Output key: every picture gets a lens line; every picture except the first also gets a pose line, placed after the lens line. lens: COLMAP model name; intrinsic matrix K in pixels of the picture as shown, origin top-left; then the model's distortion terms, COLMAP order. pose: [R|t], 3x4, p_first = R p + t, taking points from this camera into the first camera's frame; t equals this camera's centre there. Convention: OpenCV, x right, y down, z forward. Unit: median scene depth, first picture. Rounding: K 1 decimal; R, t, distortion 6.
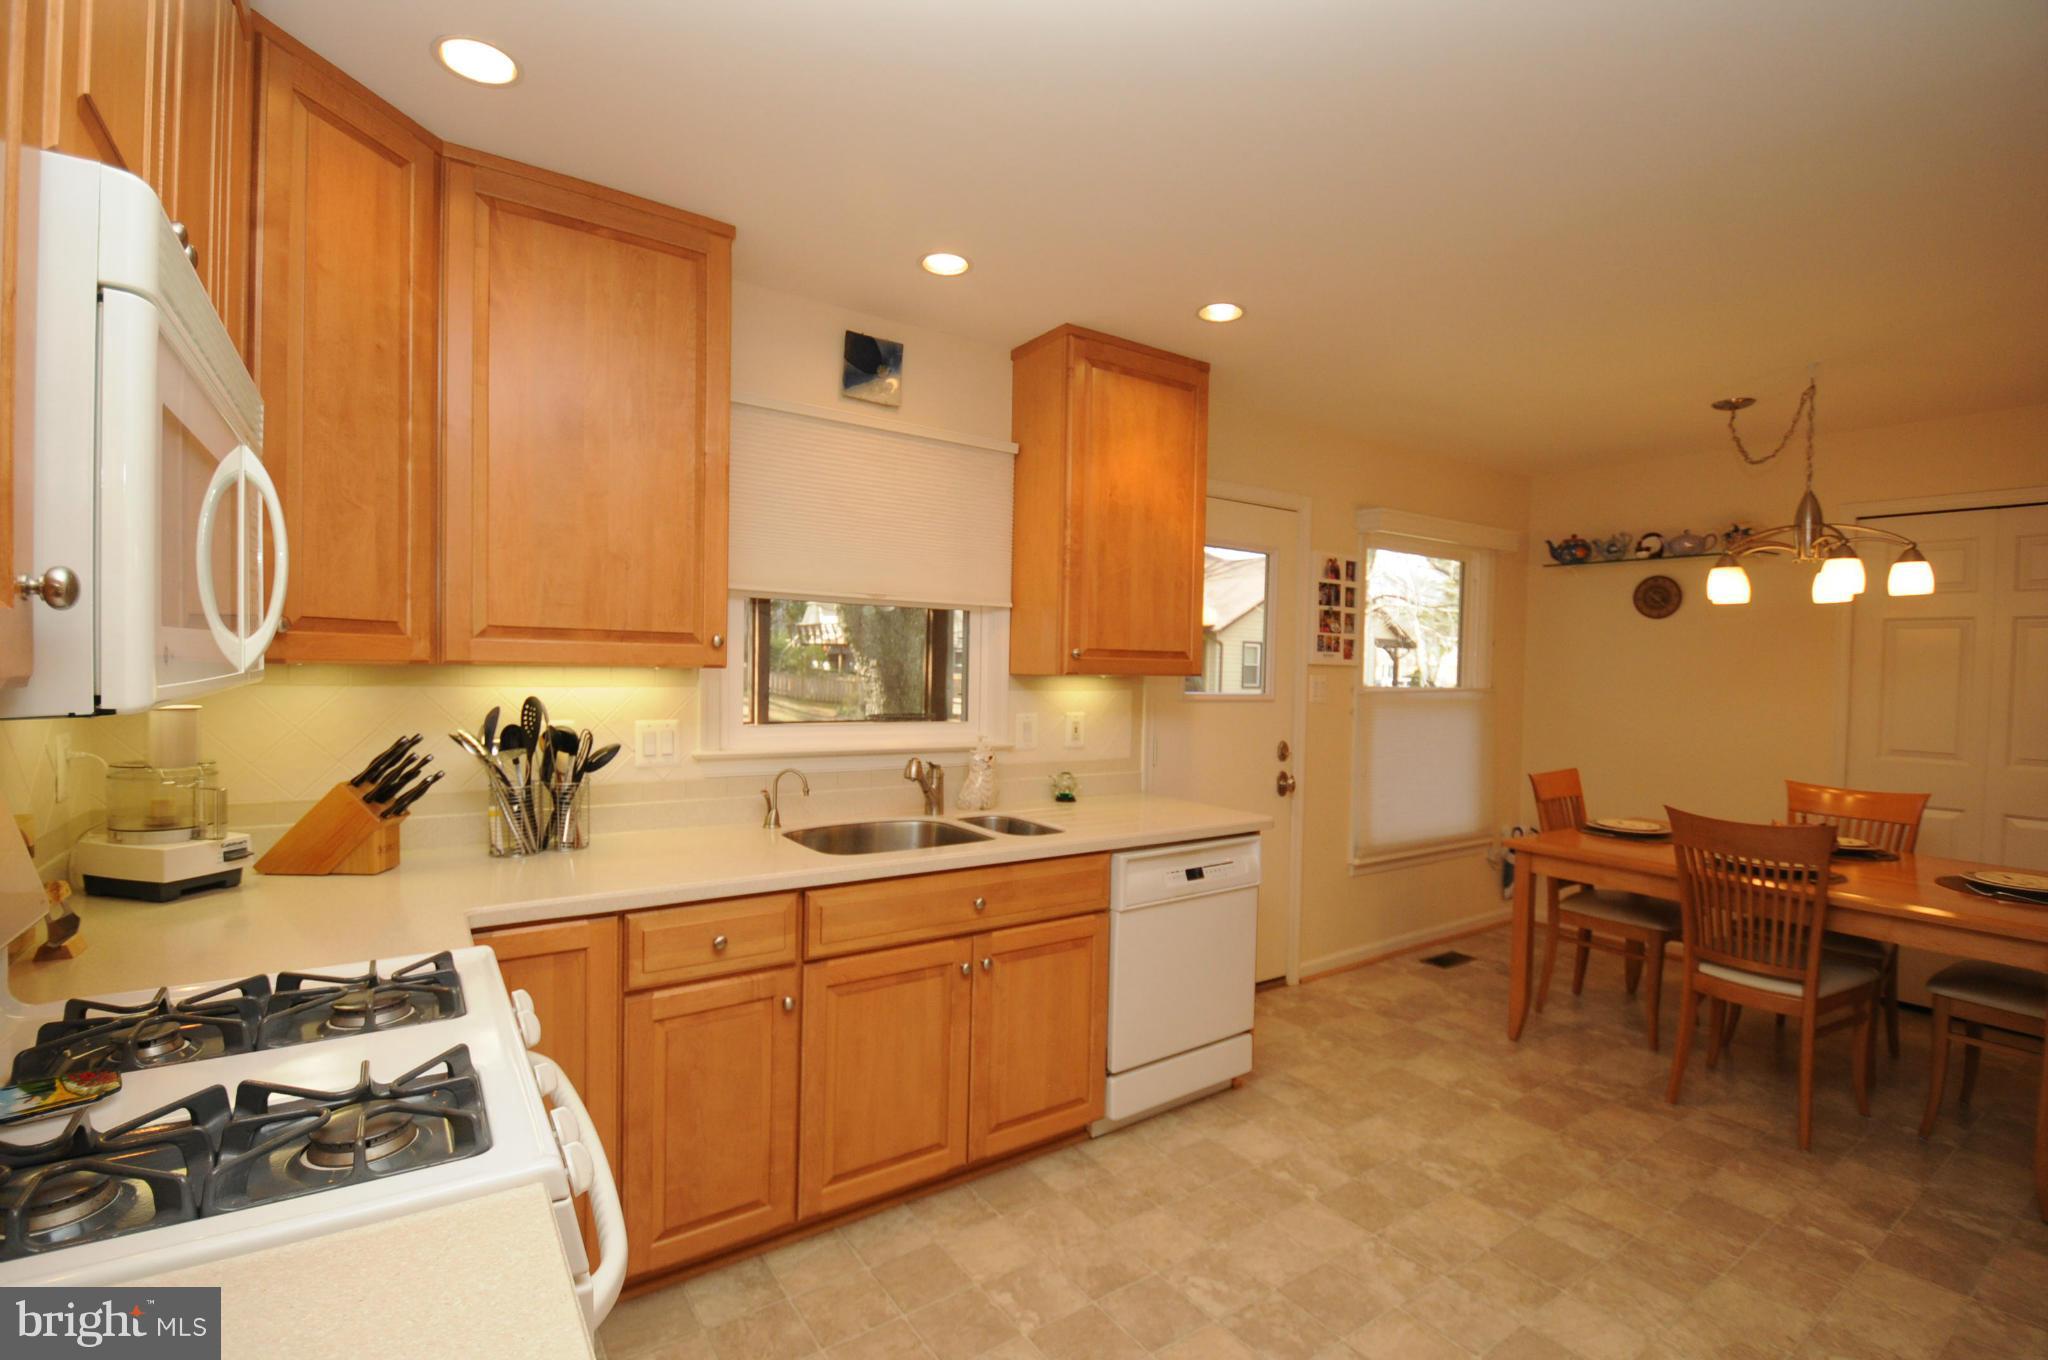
lens RADIAL K [[927.3, 0, 1024.0], [0, 927.3, 680.0], [0, 0, 1]] dist [0.001477, -0.000011]
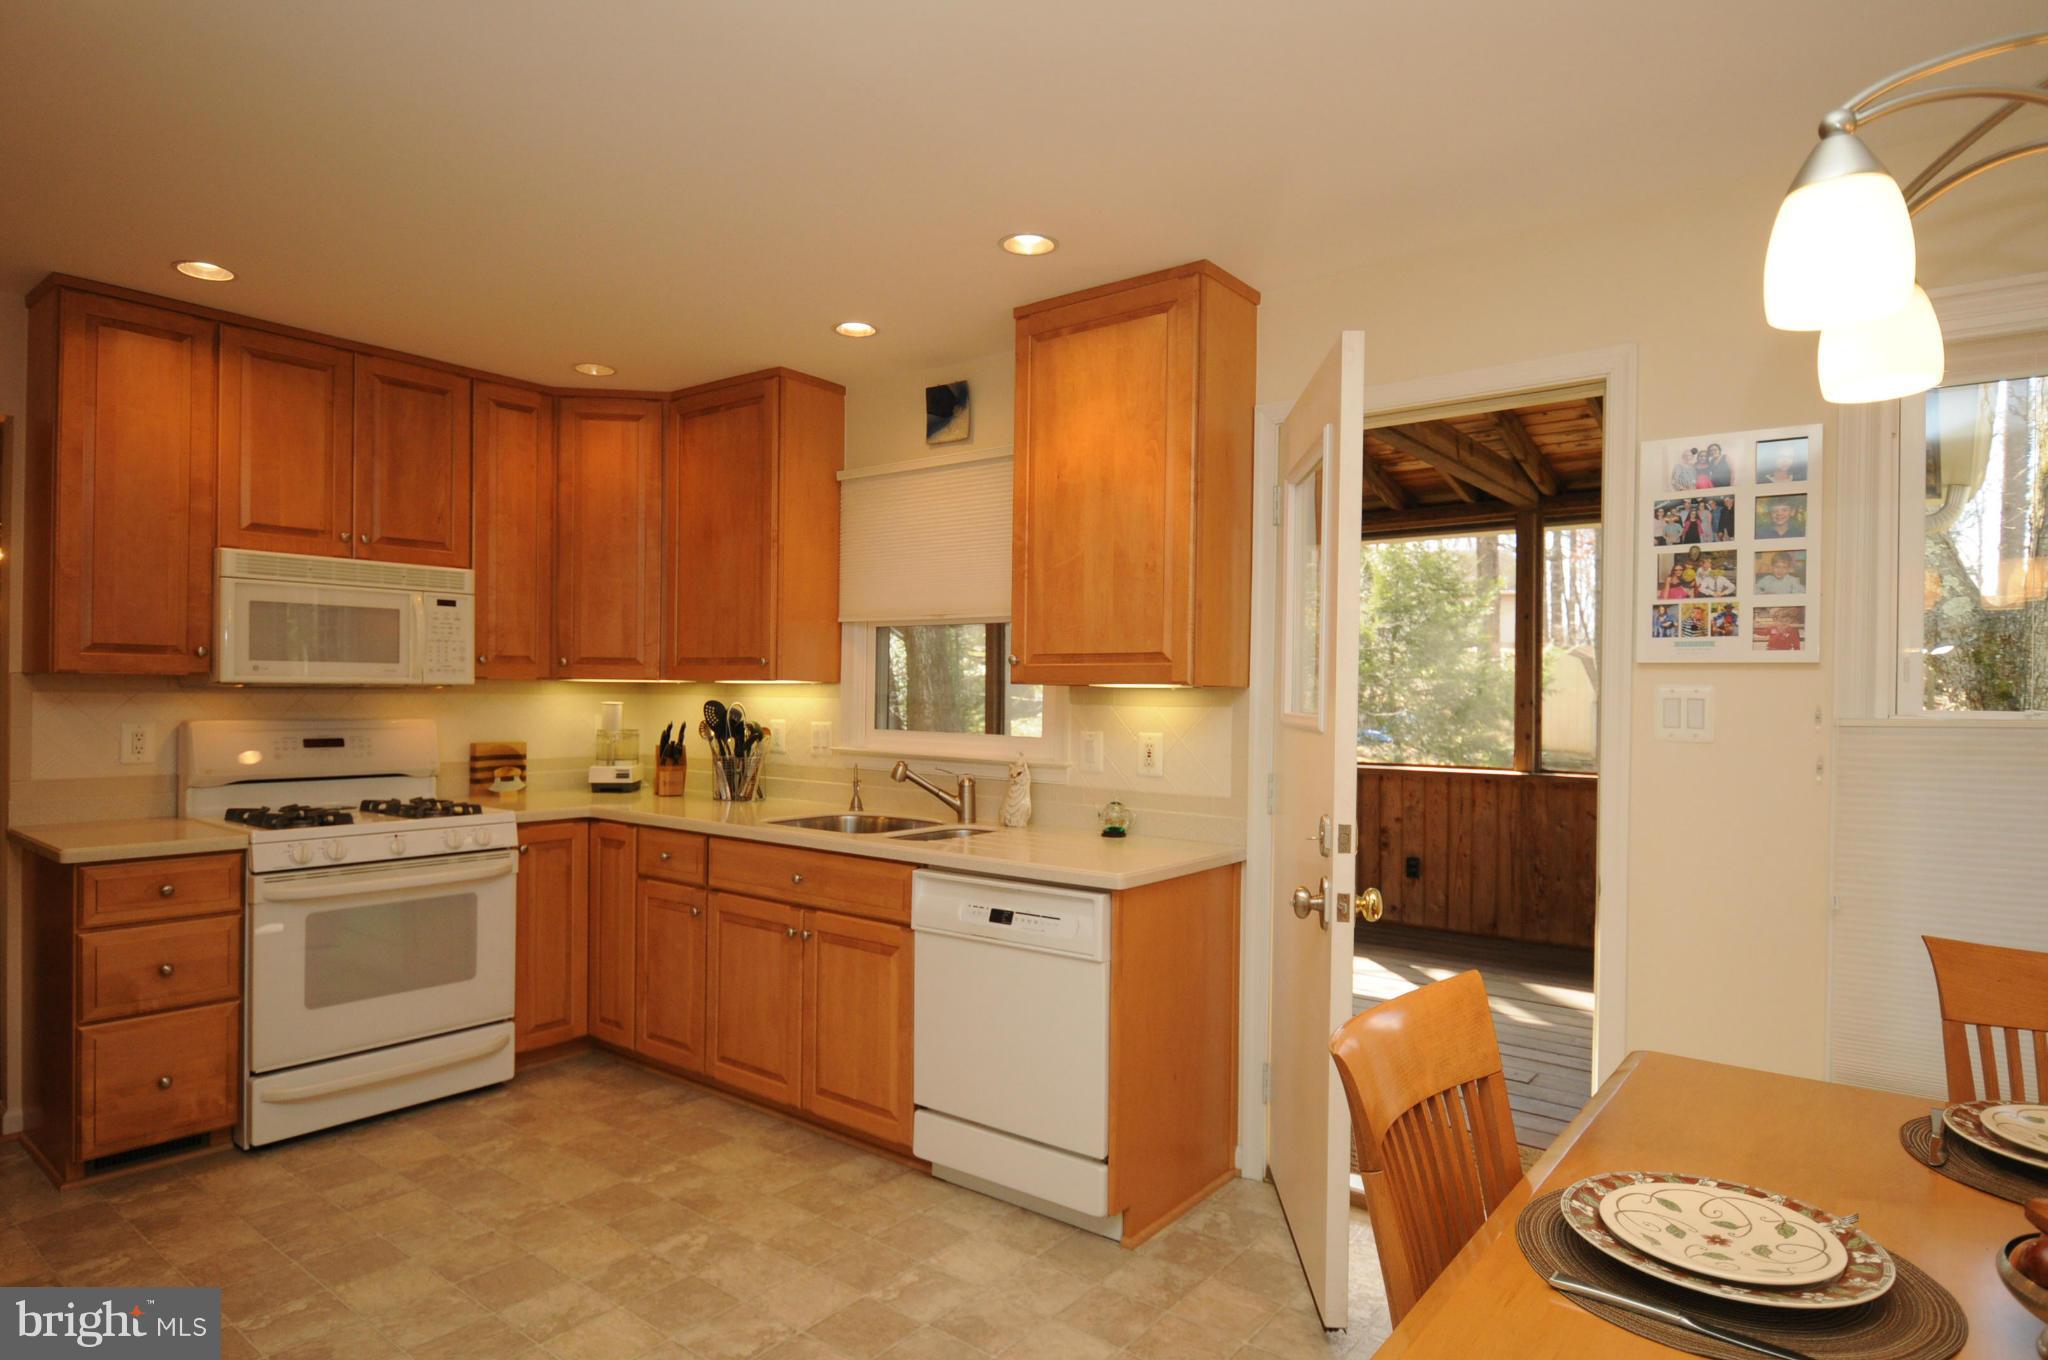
lens RADIAL K [[1140.2, 0, 1024.0], [0, 1140.2, 680.0], [0, 0, 1]] dist [0.021097, -0.046055]
pose [[0.293944, -0.028622, -0.955394, 1.177643], [-0.020983, 0.999117, -0.036388, 0.032408], [0.955592, 0.030743, 0.293084, 0.709841]]
